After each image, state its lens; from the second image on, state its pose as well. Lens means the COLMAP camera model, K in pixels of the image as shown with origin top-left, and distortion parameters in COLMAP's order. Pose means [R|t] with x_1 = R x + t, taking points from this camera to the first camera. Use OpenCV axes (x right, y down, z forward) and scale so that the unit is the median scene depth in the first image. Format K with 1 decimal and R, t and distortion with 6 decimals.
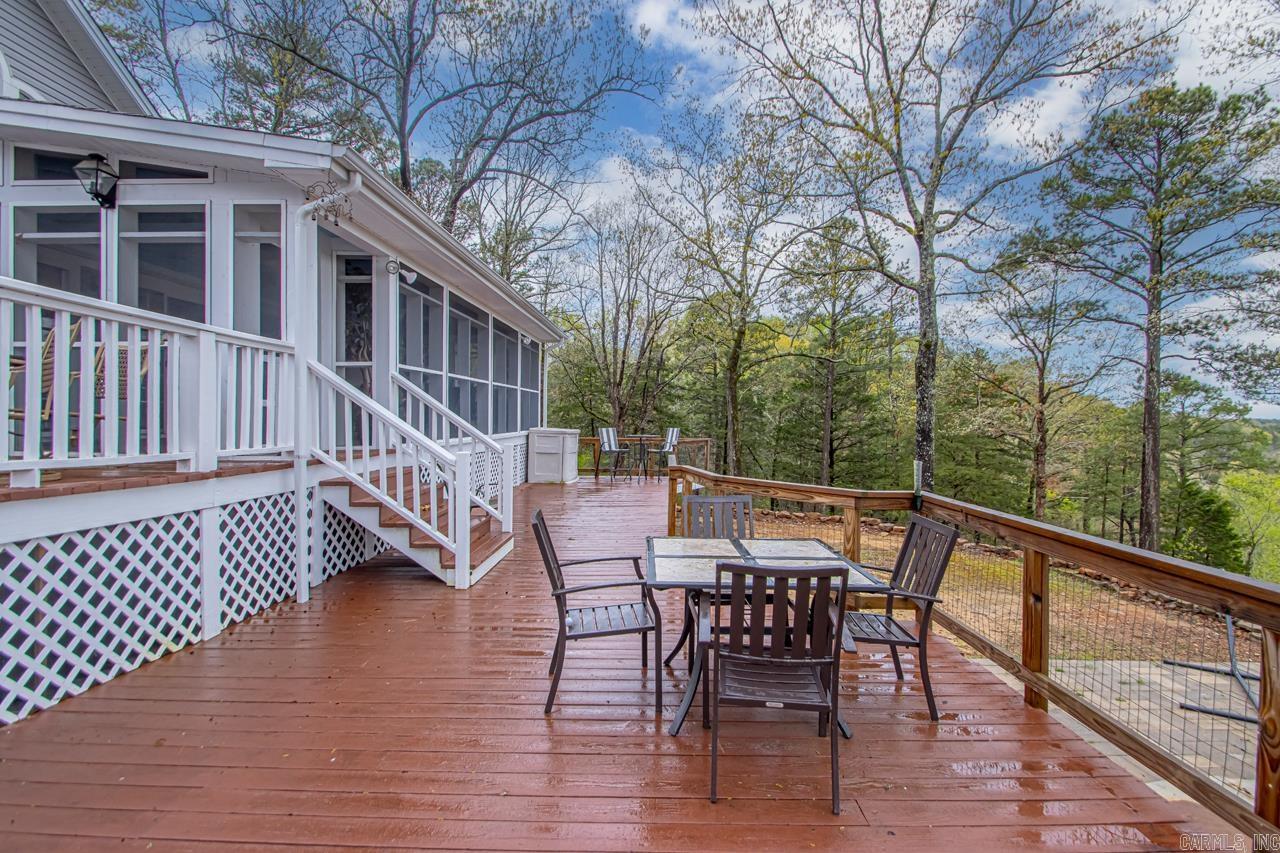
lens RADIAL K [[595.5, 0, 640.0], [0, 595.5, 426.5], [0, 0, 1]] dist [0.019088, -0.017372]
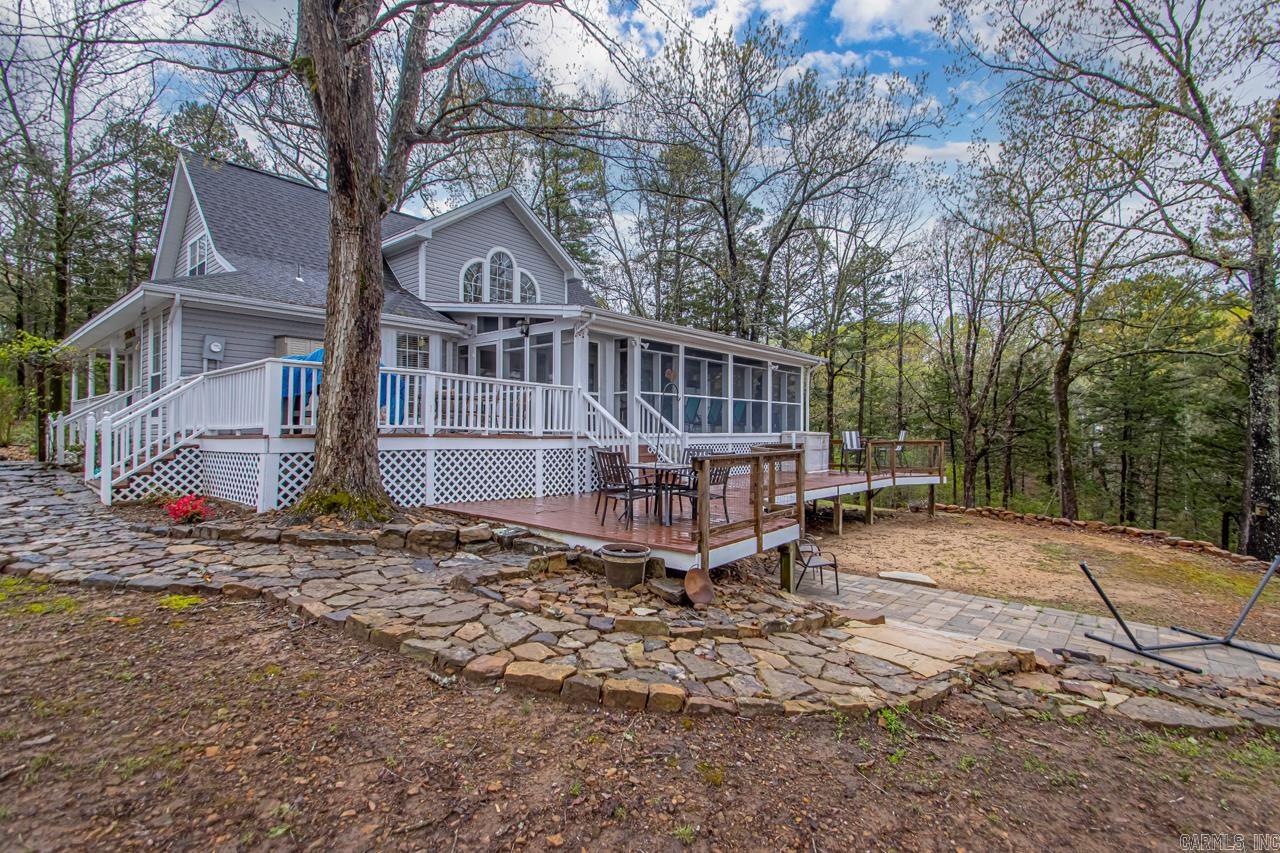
lens RADIAL K [[595.5, 0, 640.0], [0, 595.5, 426.5], [0, 0, 1]] dist [0.019088, -0.017372]
pose [[0.774712, -0.008900, -0.632252, 1.112369], [-0.008677, 0.999657, -0.024705, 0.076884], [0.632255, 0.024626, 0.774369, -0.668218]]
